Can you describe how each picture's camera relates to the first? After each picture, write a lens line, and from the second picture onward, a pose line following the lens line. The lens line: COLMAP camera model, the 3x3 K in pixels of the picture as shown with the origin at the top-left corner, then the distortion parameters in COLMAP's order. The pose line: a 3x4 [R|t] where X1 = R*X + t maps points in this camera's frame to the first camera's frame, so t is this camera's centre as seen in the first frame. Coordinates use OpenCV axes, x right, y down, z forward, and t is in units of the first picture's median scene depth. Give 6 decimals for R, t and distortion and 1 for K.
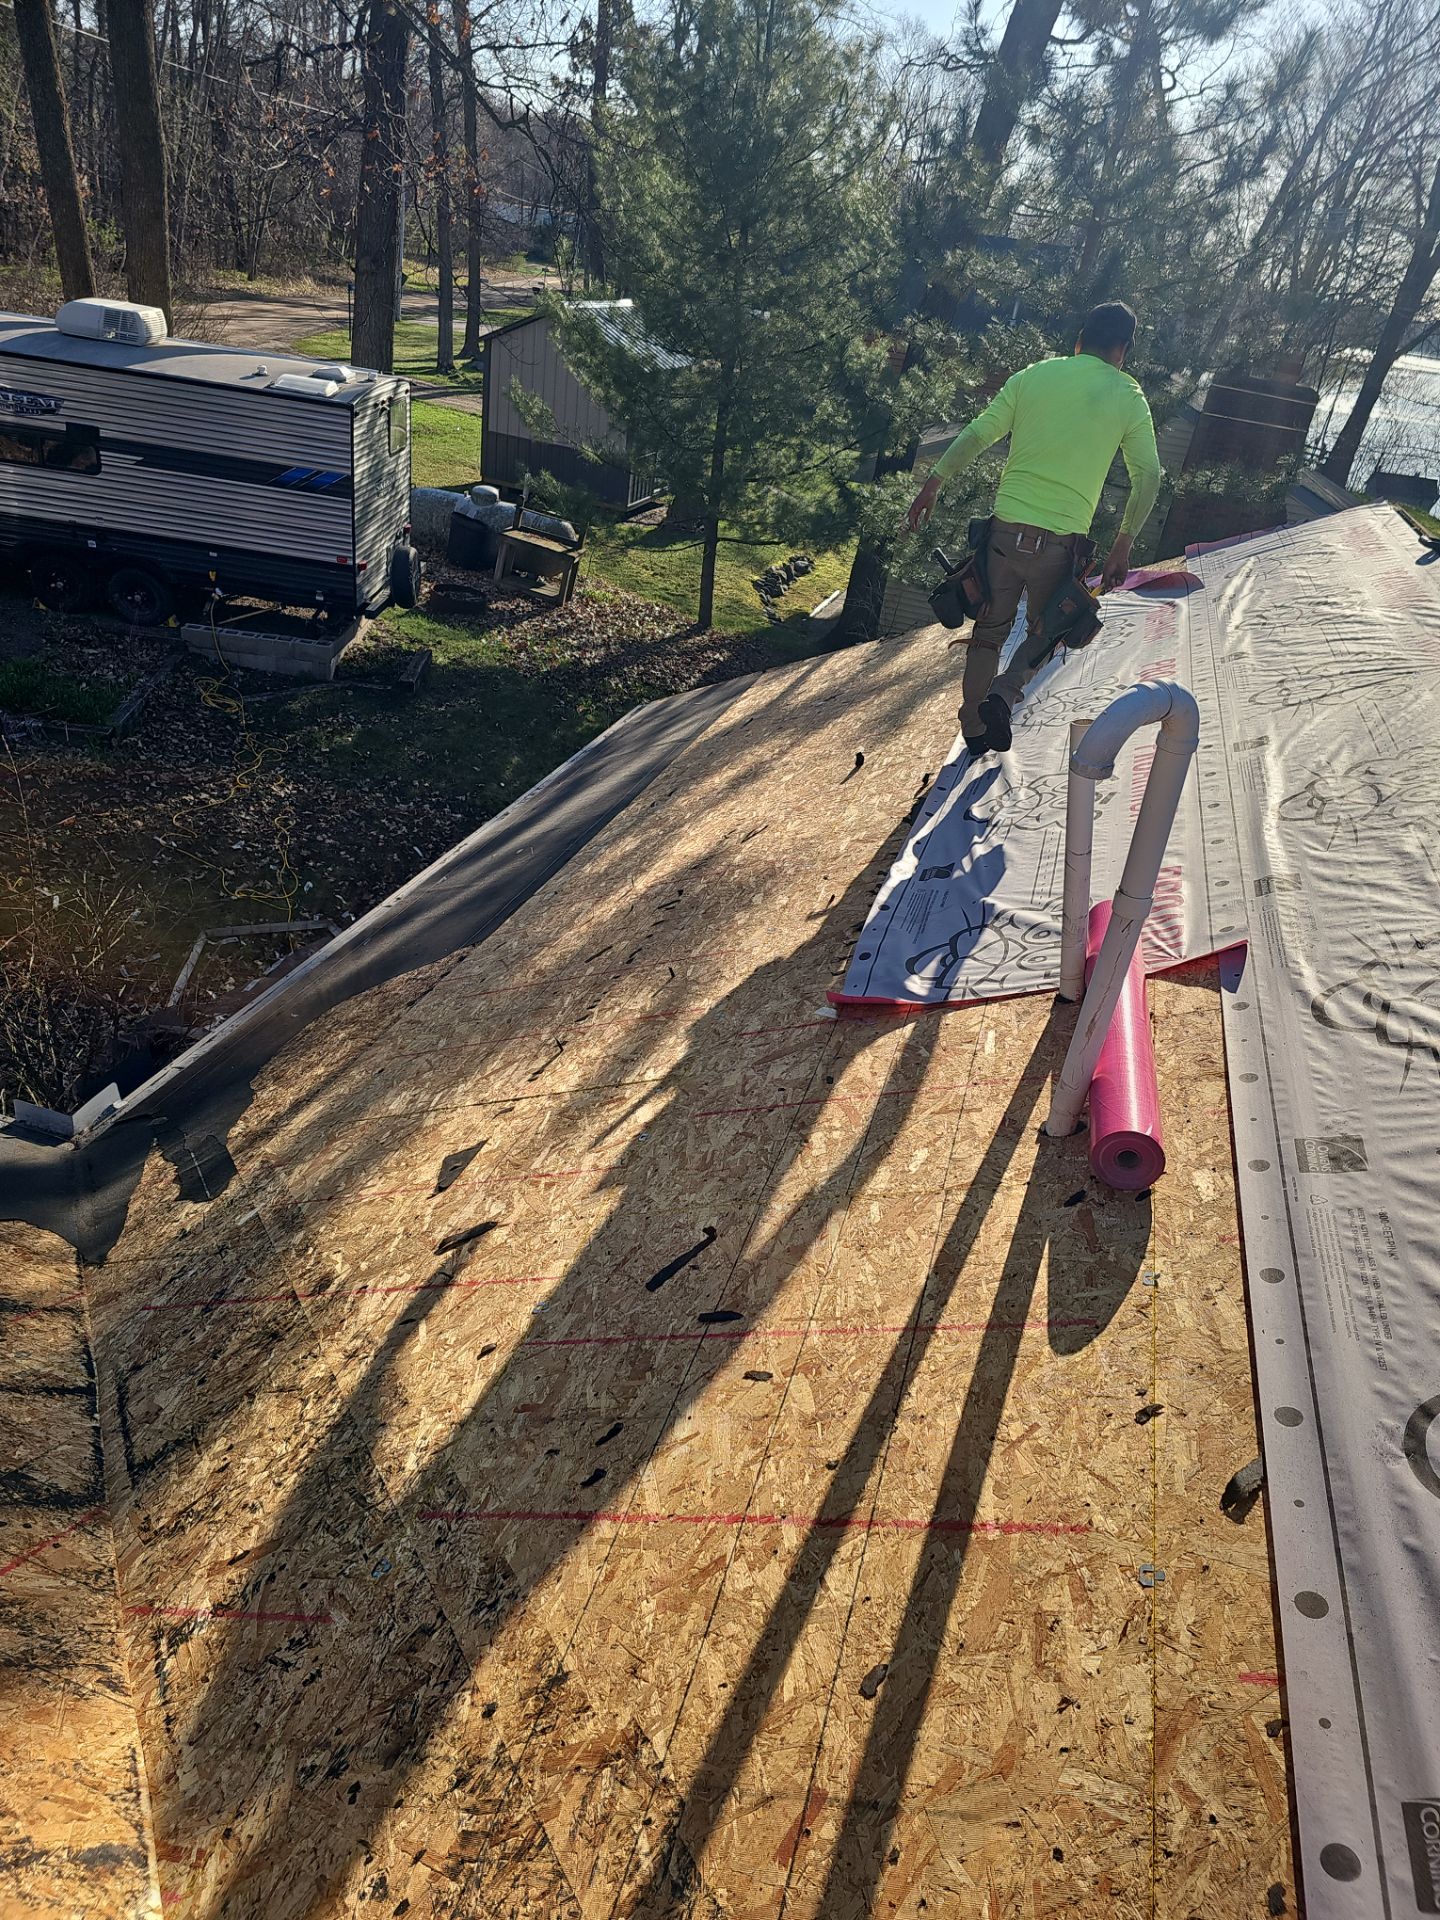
lens RADIAL K [[1231.5, 0, 730.8], [0, 1231.5, 952.9], [0, 0, 1]] dist [0.076628, -0.062611]
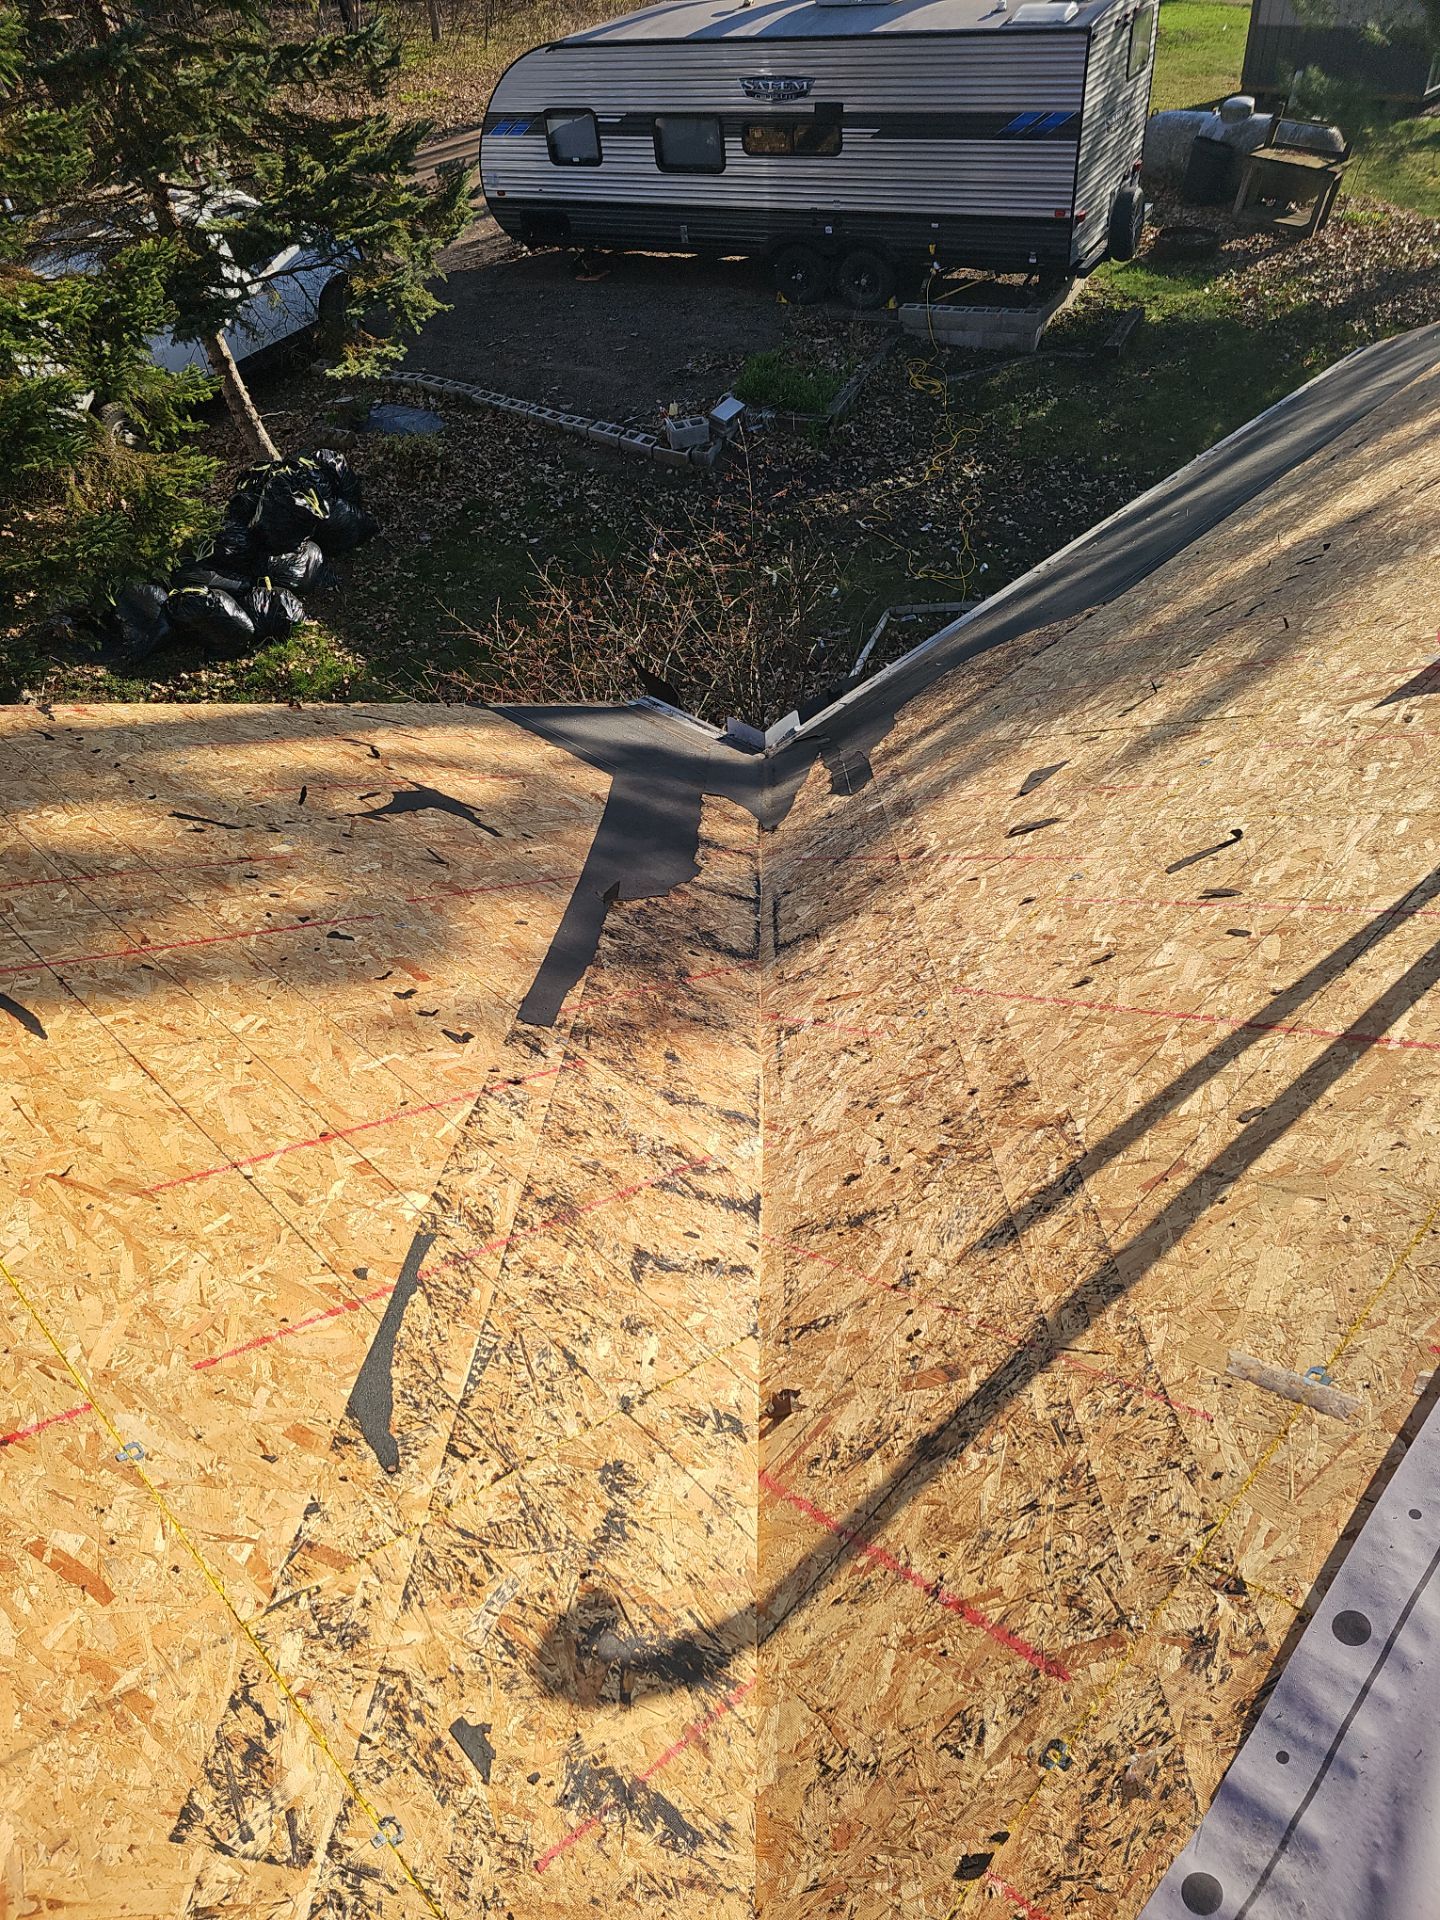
lens RADIAL K [[1266.8, 0, 727.1], [0, 1266.8, 934.2], [0, 0, 1]] dist [0.066762, -0.058147]
pose [[0.858164, 0.150839, -0.490716, 0.125123], [-0.046570, 0.974793, 0.218195, 0.062973], [0.511259, -0.164395, 0.843557, -0.166126]]
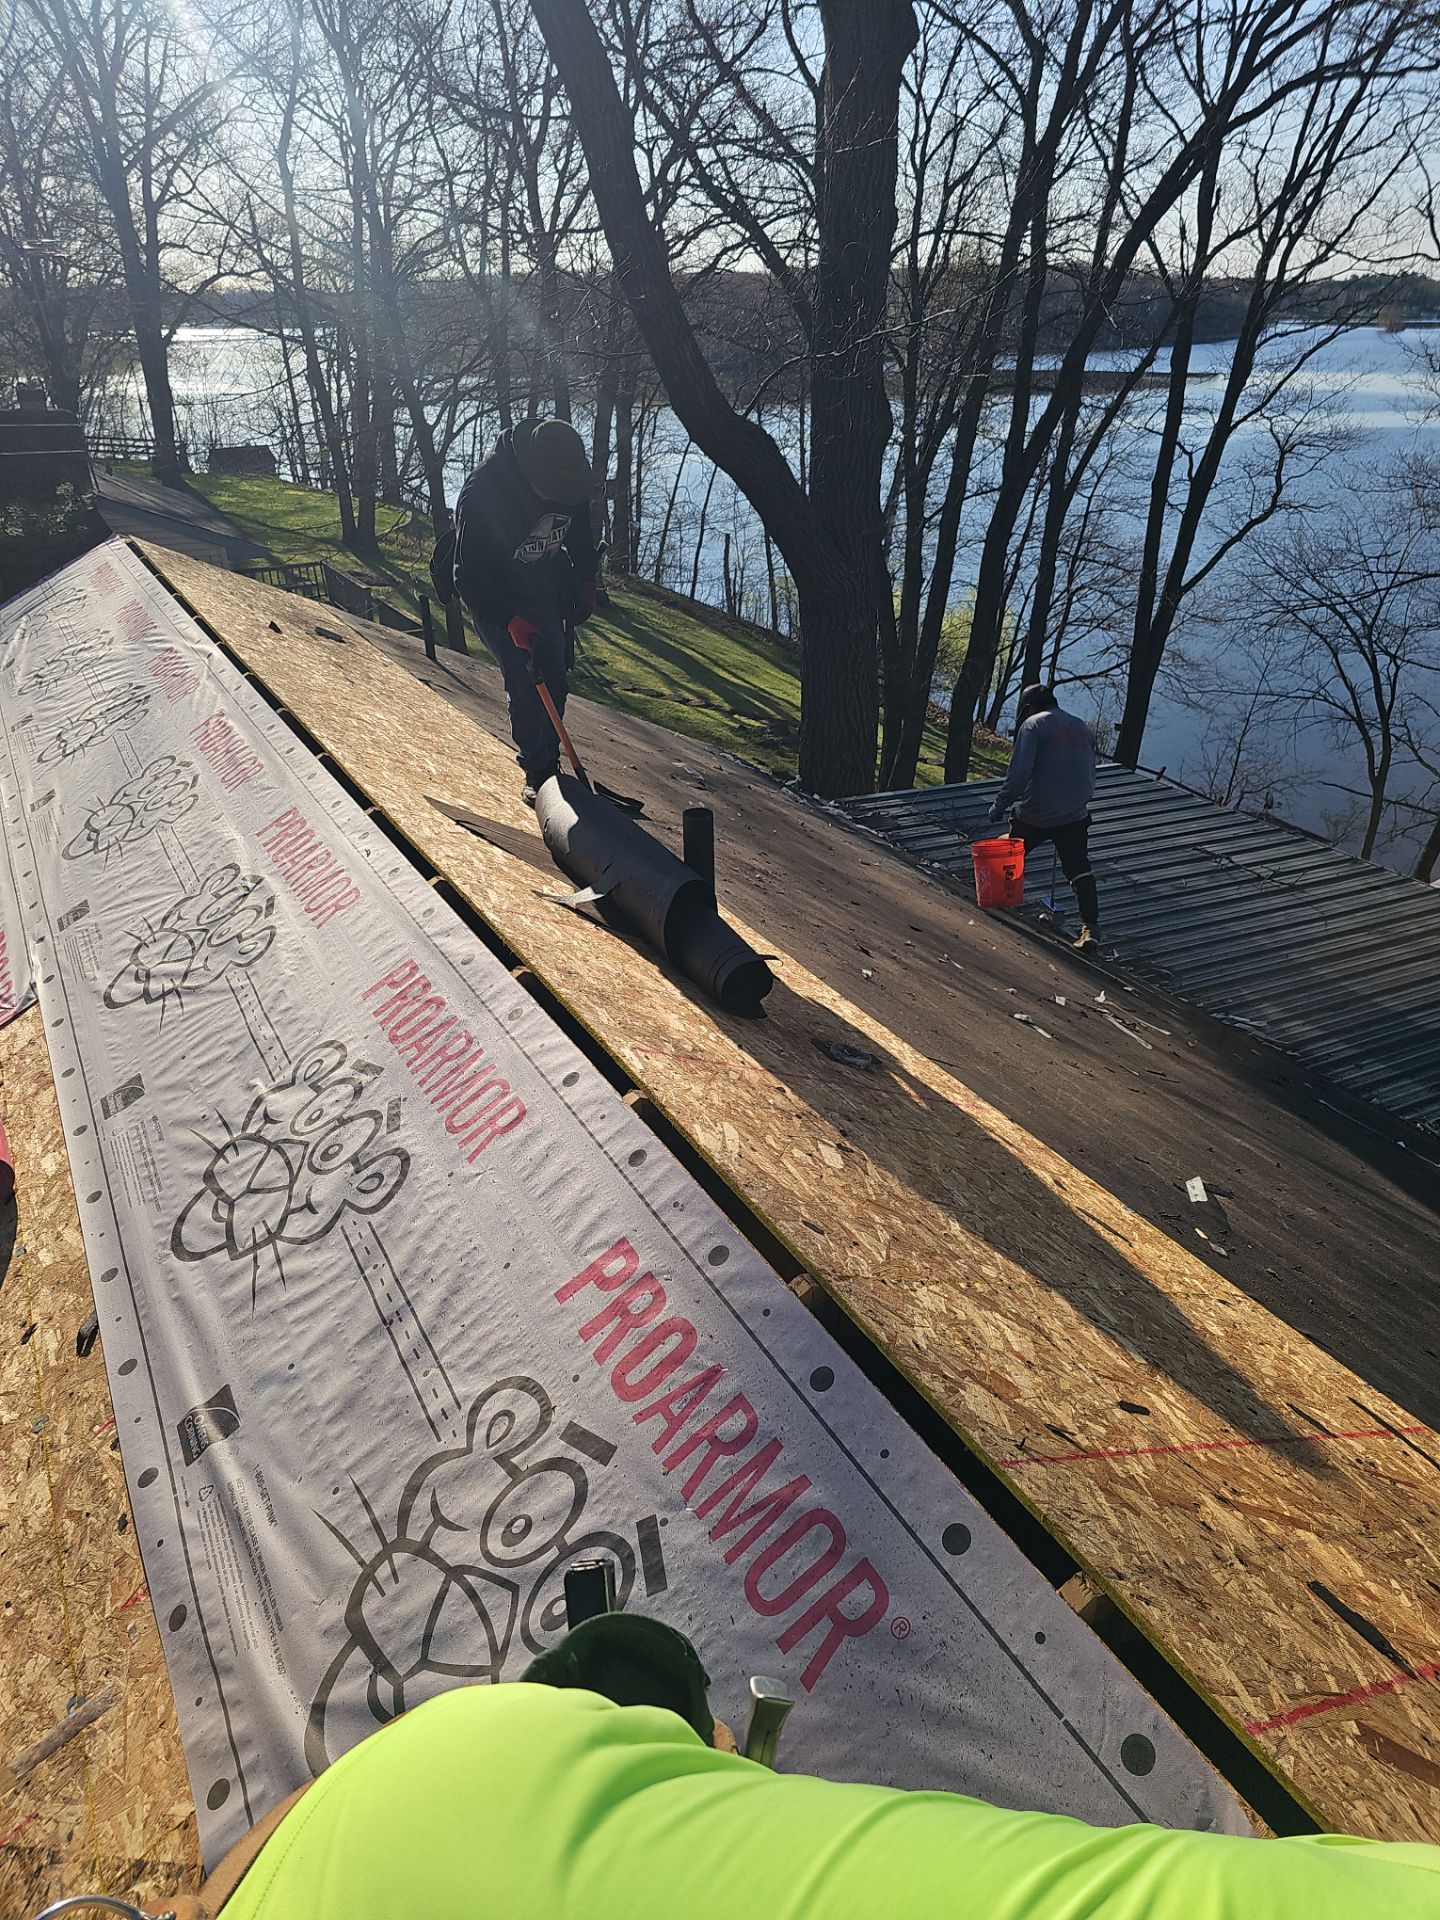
lens RADIAL K [[1240.4, 0, 738.1], [0, 1240.4, 961.0], [0, 0, 1]] dist [0.054624, -0.048151]
pose [[0.672497, -0.459784, 0.579954, 0.129498], [0.449610, 0.876246, 0.173328, 0.061374], [-0.587877, 0.144191, 0.795996, -0.345840]]
